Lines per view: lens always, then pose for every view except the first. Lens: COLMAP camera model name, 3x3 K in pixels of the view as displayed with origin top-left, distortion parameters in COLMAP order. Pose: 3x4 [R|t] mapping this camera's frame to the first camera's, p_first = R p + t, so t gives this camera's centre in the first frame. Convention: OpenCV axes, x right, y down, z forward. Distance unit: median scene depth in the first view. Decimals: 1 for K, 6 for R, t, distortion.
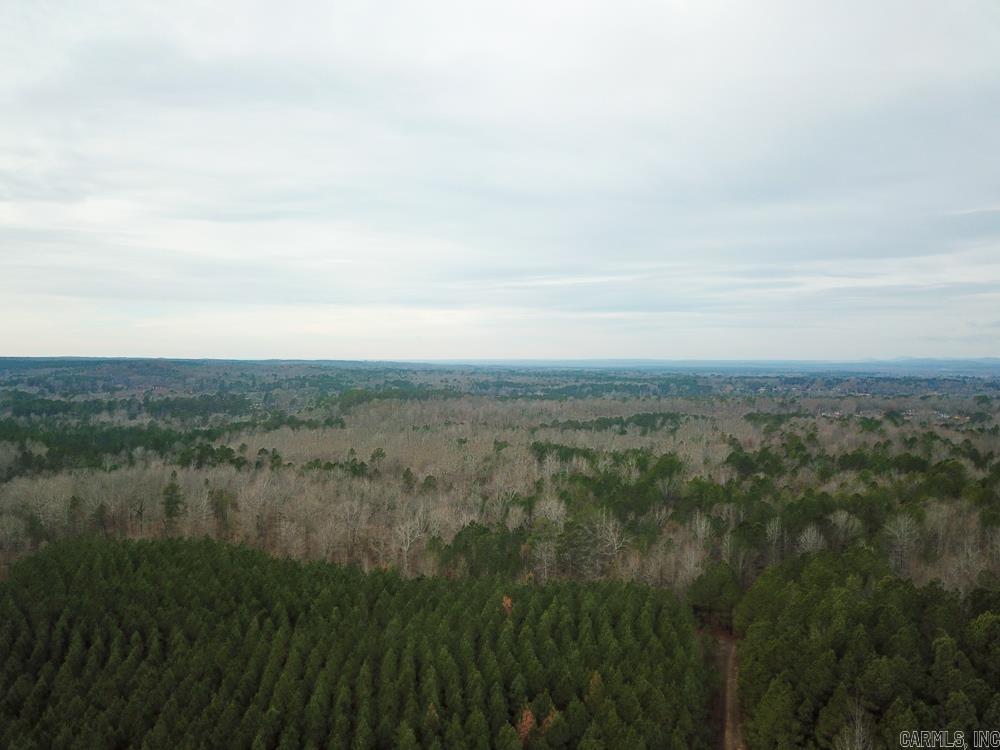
lens RADIAL K [[779.3, 0, 487.7], [0, 779.3, 397.3], [0, 0, 1]] dist [-0.009055, 0.014920]
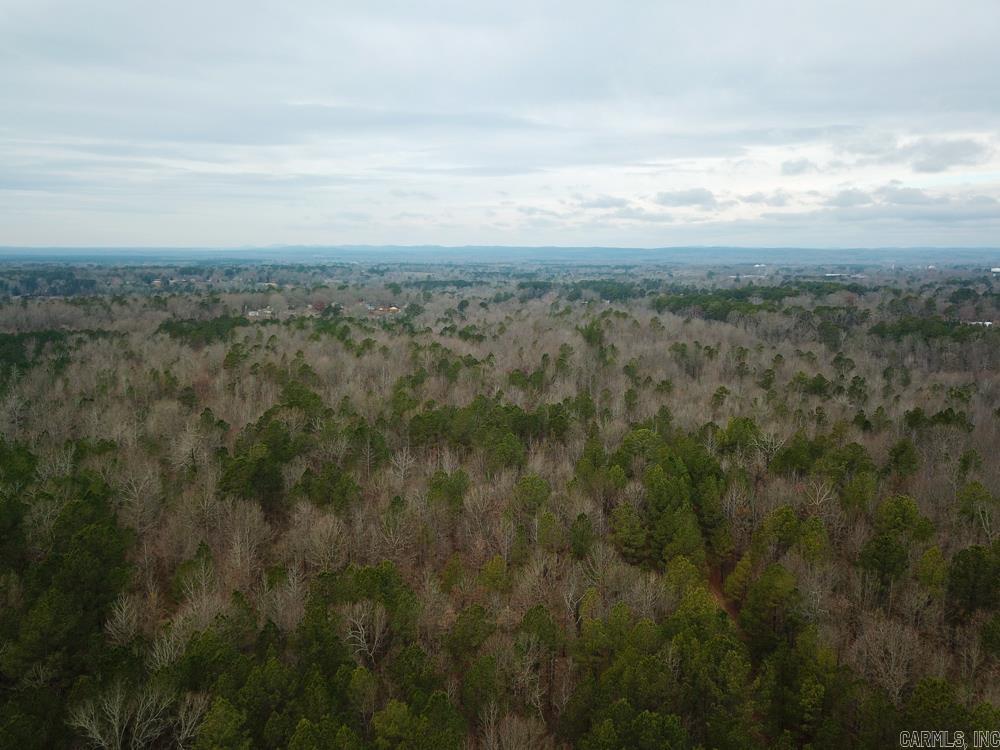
lens RADIAL K [[779.3, 0, 492.5], [0, 779.3, 397.2], [0, 0, 1]] dist [-0.009055, 0.014920]
pose [[0.717782, -0.128459, 0.684315, 0.031344], [0.028991, 0.987495, 0.154962, -0.007880], [-0.695664, -0.091390, 0.712530, 0.169638]]
